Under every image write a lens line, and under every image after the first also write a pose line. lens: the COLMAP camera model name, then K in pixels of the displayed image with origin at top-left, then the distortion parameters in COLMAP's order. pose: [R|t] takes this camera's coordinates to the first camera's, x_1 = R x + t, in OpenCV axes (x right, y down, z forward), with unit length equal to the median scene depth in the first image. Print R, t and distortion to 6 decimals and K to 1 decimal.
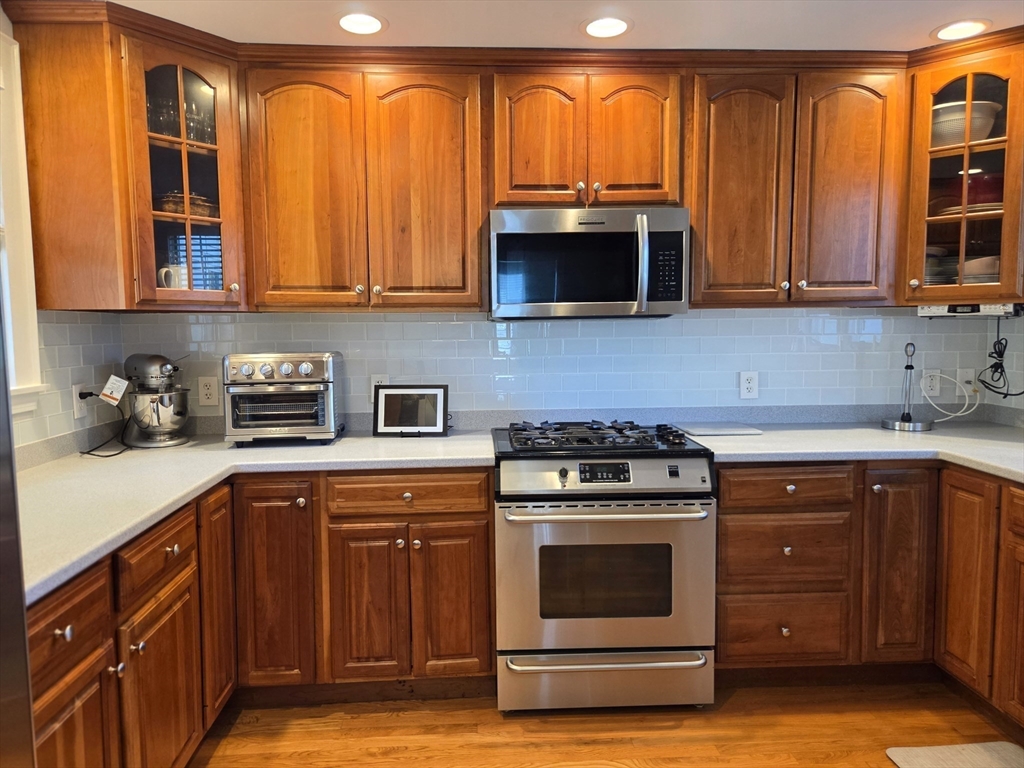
lens RADIAL K [[686.0, 0, 508.4], [0, 686.0, 382.4], [0, 0, 1]] dist [0.067471, -0.052788]
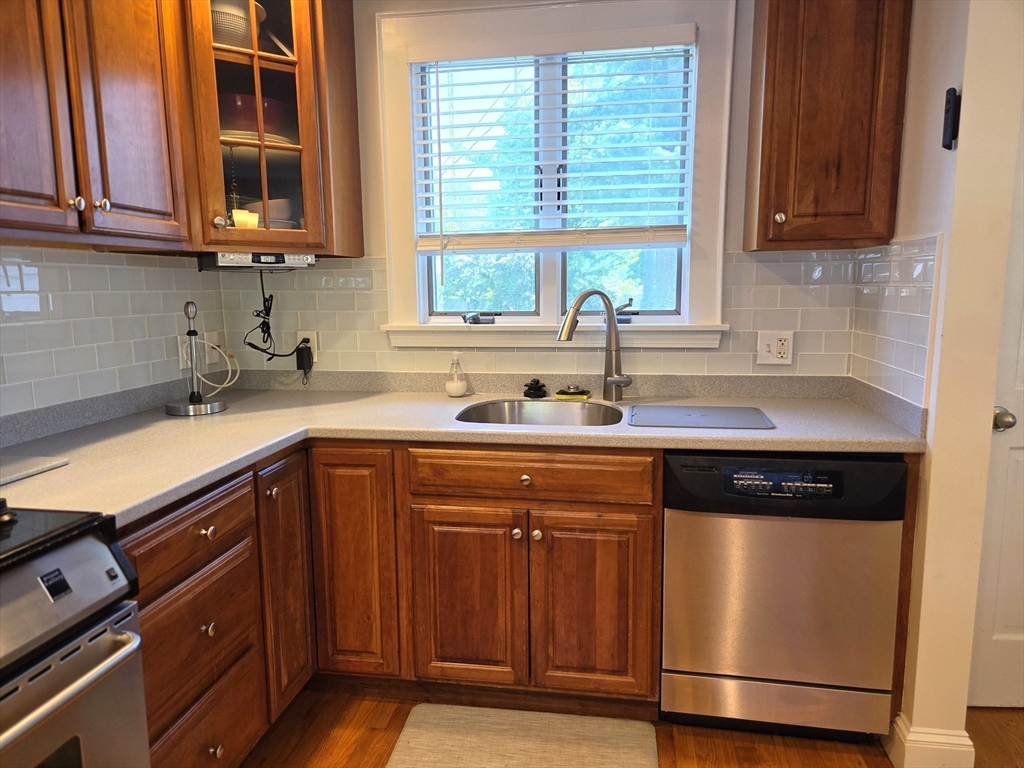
lens RADIAL K [[686.0, 0, 509.7], [0, 686.0, 385.0], [0, 0, 1]] dist [0.067471, -0.052788]
pose [[0.212192, -0.133722, 0.968036, -0.116876], [0.087638, 0.989206, 0.117436, -0.026745], [-0.973290, 0.059918, 0.221621, 0.539770]]
